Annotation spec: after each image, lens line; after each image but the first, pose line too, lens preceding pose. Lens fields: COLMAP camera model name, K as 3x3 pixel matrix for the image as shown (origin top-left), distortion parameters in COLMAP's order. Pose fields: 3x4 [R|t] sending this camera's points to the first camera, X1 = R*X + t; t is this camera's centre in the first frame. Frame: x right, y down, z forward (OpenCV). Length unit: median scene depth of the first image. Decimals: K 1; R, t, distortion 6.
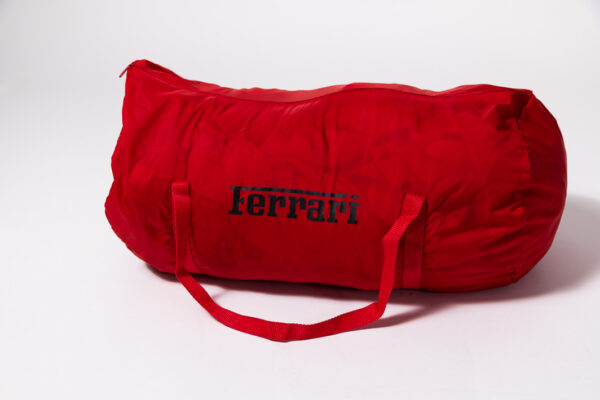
lens RADIAL K [[677.9, 0, 300.0], [0, 677.9, 200.0], [0, 0, 1]] dist [-0.000996, 0.000454]
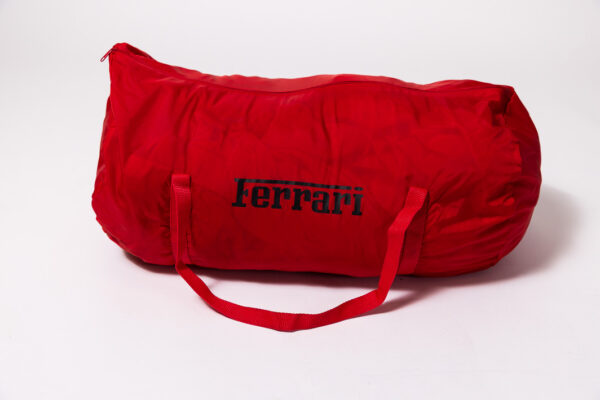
lens RADIAL K [[677.9, 0, 300.0], [0, 677.9, 200.0], [0, 0, 1]] dist [-0.000996, 0.000454]
pose [[0.983956, -0.009825, 0.178141, -0.185915], [0.001890, 0.999001, 0.044657, -0.033063], [-0.178402, -0.043604, 0.982991, 0.003718]]
